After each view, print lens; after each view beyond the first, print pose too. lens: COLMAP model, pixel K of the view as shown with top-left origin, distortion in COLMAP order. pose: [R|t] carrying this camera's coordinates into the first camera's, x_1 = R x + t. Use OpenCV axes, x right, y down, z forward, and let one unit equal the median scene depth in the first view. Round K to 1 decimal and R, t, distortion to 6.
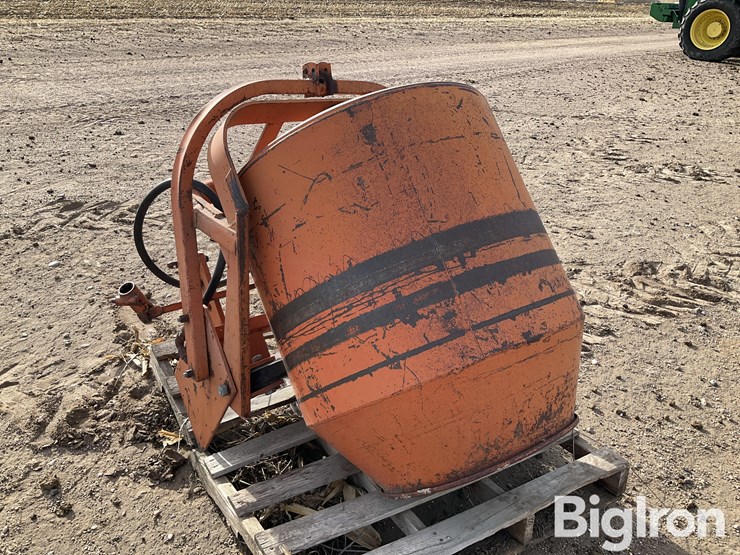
lens RADIAL K [[608.7, 0, 368.9], [0, 608.7, 275.9], [0, 0, 1]] dist [0.085883, -0.169246]
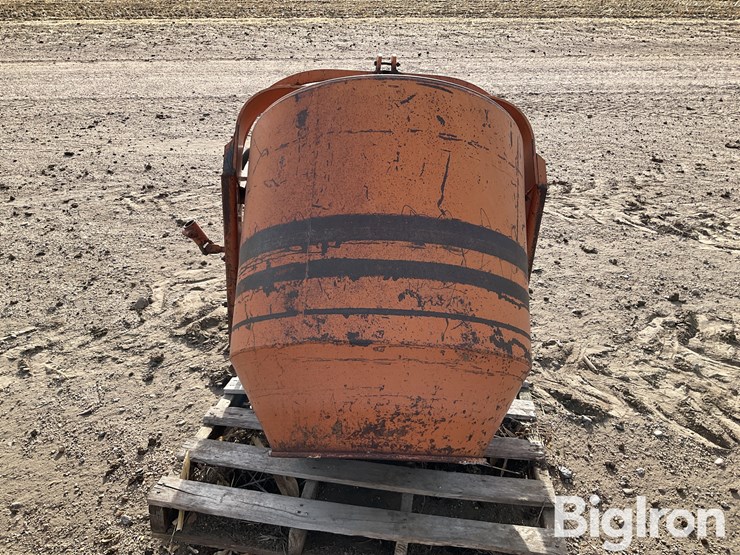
lens RADIAL K [[608.7, 0, 368.9], [0, 608.7, 275.9], [0, 0, 1]] dist [0.085883, -0.169246]
pose [[0.777397, 0.238654, -0.581978, 0.785199], [-0.238268, 0.968007, 0.078680, -0.075129], [0.582136, 0.077502, 0.809389, 0.210393]]
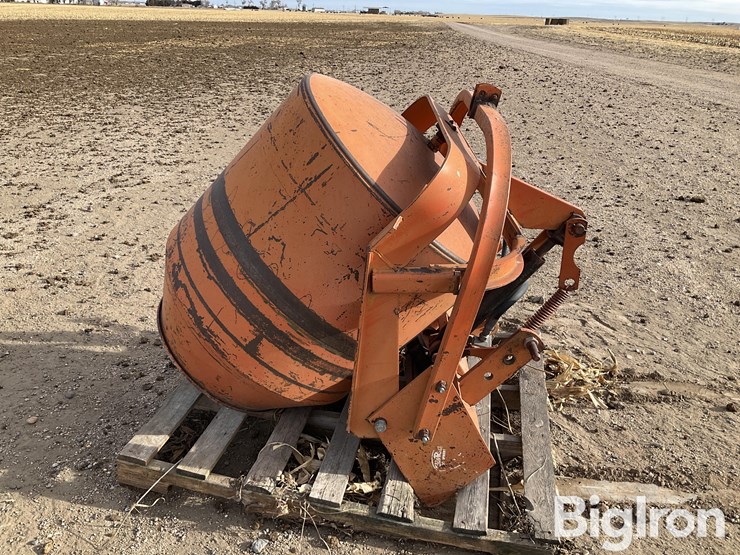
lens RADIAL K [[608.7, 0, 368.9], [0, 608.7, 275.9], [0, 0, 1]] dist [0.085883, -0.169246]
pose [[-0.677449, 0.234519, -0.697183, 1.006672], [-0.362522, 0.718259, 0.593870, -0.830548], [0.640032, 0.655061, -0.401566, 1.912850]]
